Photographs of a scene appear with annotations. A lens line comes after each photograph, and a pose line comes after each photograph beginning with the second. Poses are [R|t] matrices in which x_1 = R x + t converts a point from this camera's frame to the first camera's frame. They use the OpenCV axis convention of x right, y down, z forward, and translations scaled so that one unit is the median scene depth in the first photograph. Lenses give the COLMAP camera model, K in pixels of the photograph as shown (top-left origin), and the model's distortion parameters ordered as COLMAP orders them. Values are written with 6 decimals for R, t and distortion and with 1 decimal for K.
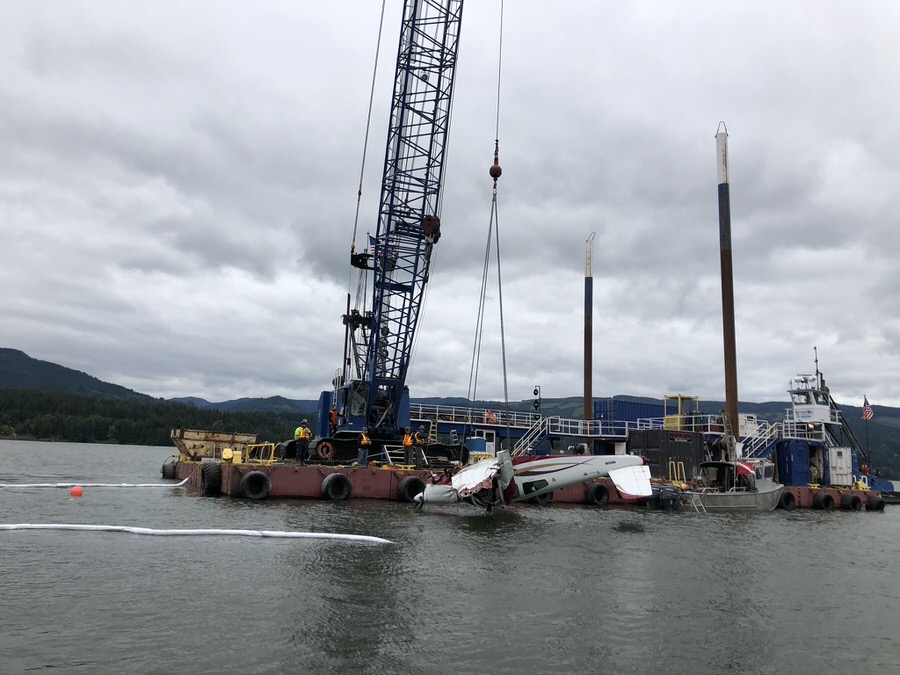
lens RADIAL K [[828.7, 0, 439.6], [0, 828.7, 335.3], [0, 0, 1]] dist [0.071133, -0.014387]
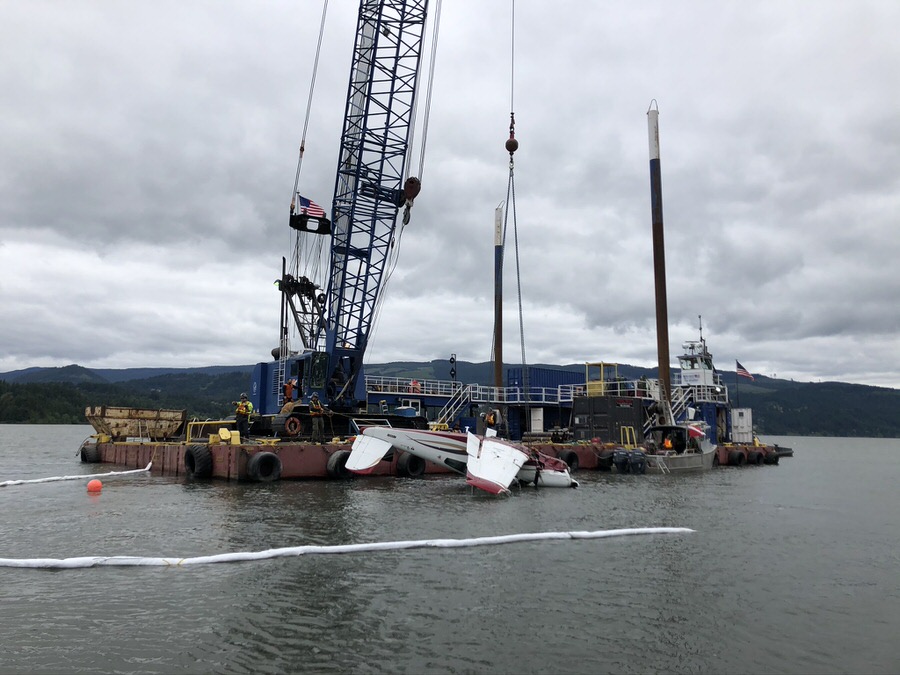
lens RADIAL K [[828.7, 0, 439.6], [0, 828.7, 335.3], [0, 0, 1]] dist [0.071133, -0.014387]
pose [[0.968163, -0.001259, 0.250319, -0.180048], [-0.009366, 0.999105, 0.041250, -0.002878], [-0.250147, -0.042281, 0.967284, 0.051157]]
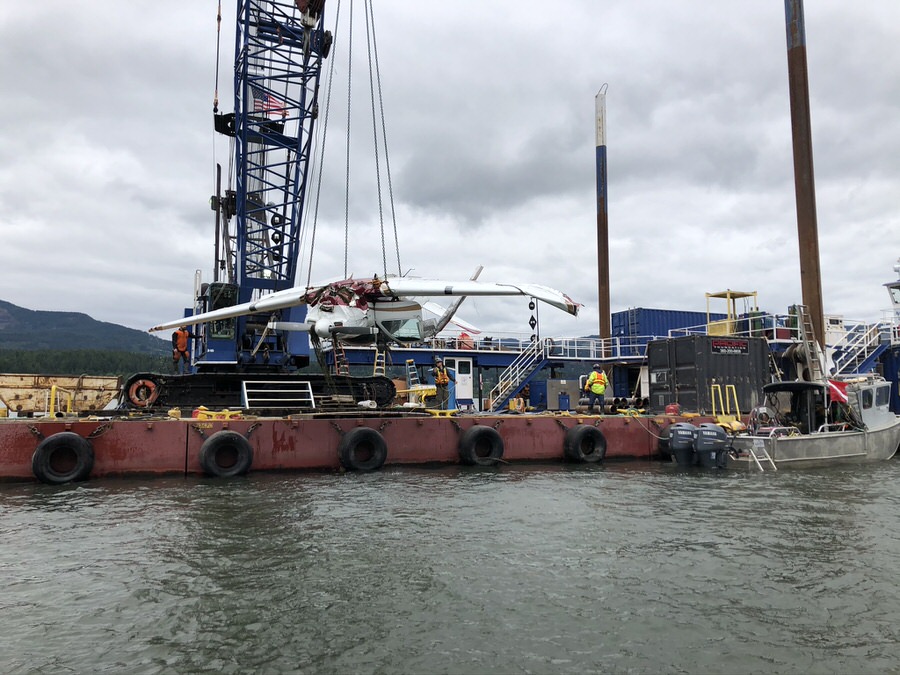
lens RADIAL K [[756.1, 0, 450.0], [0, 756.1, 337.5], [0, 0, 1]] dist [0.037898, -0.002492]
pose [[0.995470, -0.050440, -0.080590, 0.117381], [0.055316, 0.996697, 0.059458, 0.064433], [0.077325, -0.063646, 0.994972, 0.387070]]
